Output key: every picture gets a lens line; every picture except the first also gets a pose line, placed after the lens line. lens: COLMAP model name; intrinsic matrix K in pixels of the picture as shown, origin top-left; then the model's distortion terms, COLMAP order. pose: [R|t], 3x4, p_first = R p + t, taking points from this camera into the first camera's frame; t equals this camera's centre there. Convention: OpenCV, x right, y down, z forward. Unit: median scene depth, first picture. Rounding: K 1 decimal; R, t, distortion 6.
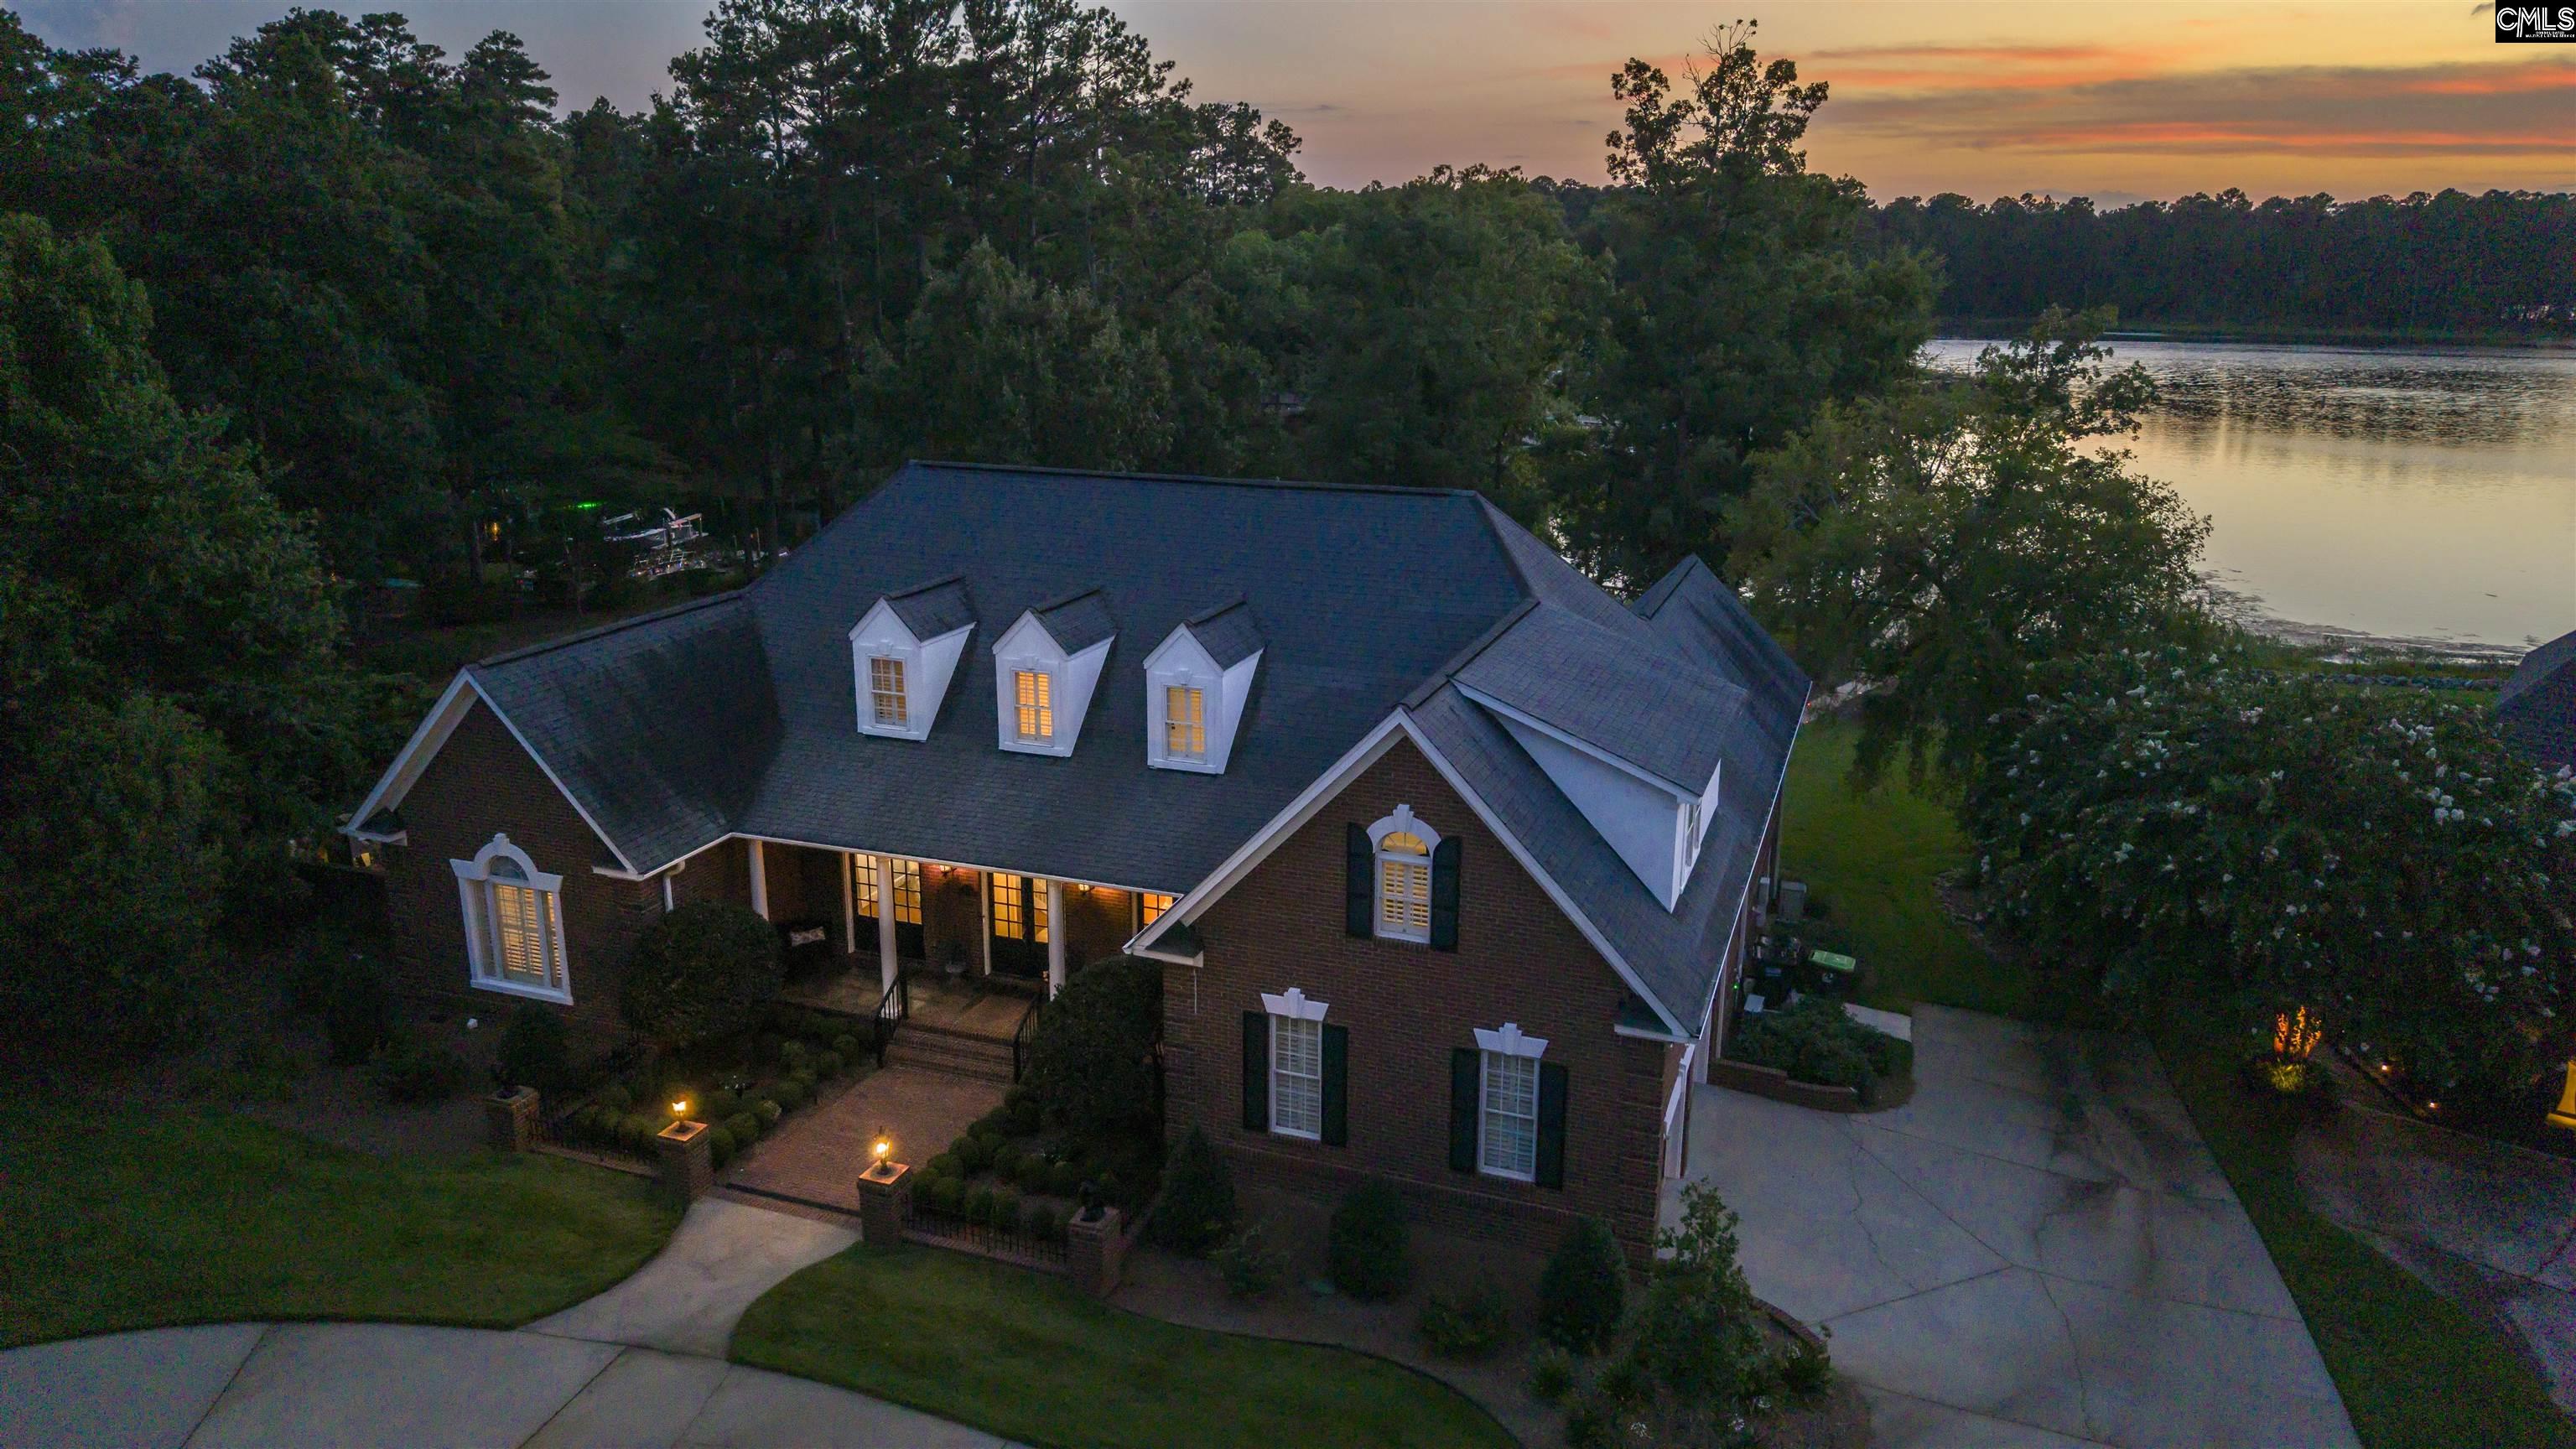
lens RADIAL K [[1721.5, 0, 1281.9], [0, 1721.5, 728.9], [0, 0, 1]] dist [0.023677, -0.019447]
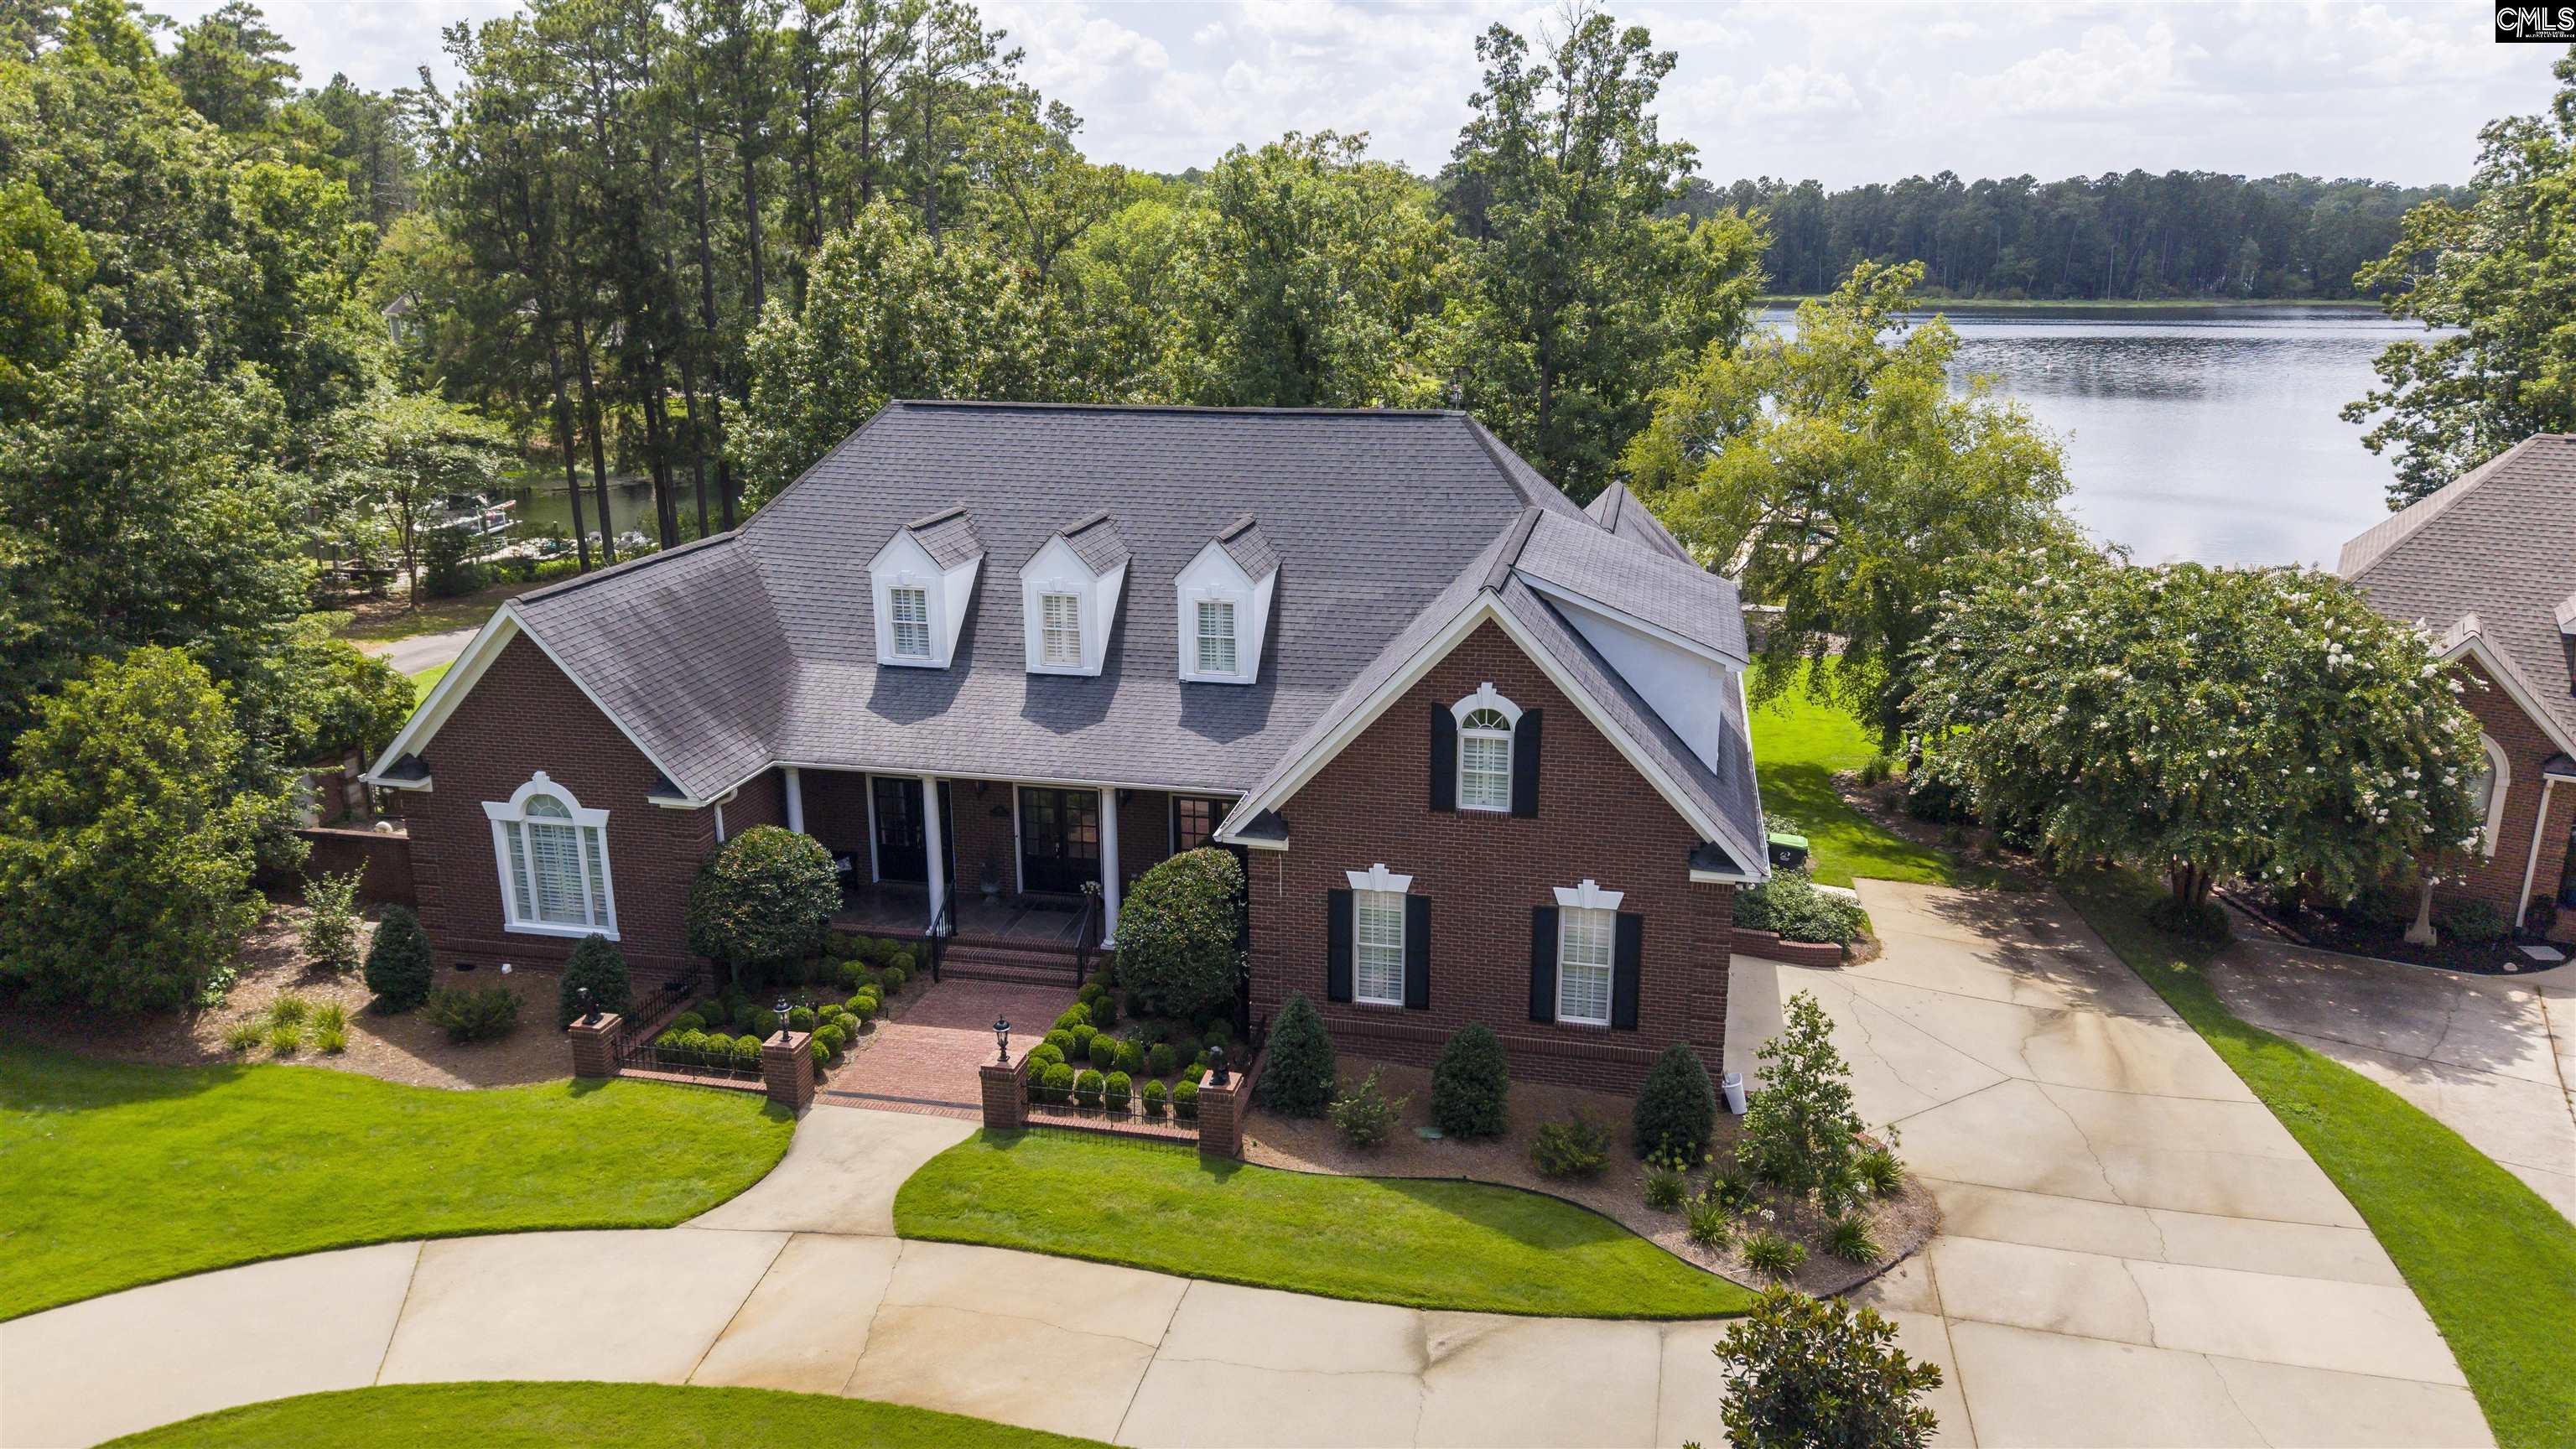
lens RADIAL K [[1721.5, 0, 1287.3], [0, 1721.5, 719.1], [0, 0, 1]] dist [0.023677, -0.019447]
pose [[0.989924, -0.045313, 0.134152, -0.159360], [0.045173, 0.998971, 0.004083, 0.045868], [-0.134199, 0.002018, 0.990952, -0.042763]]
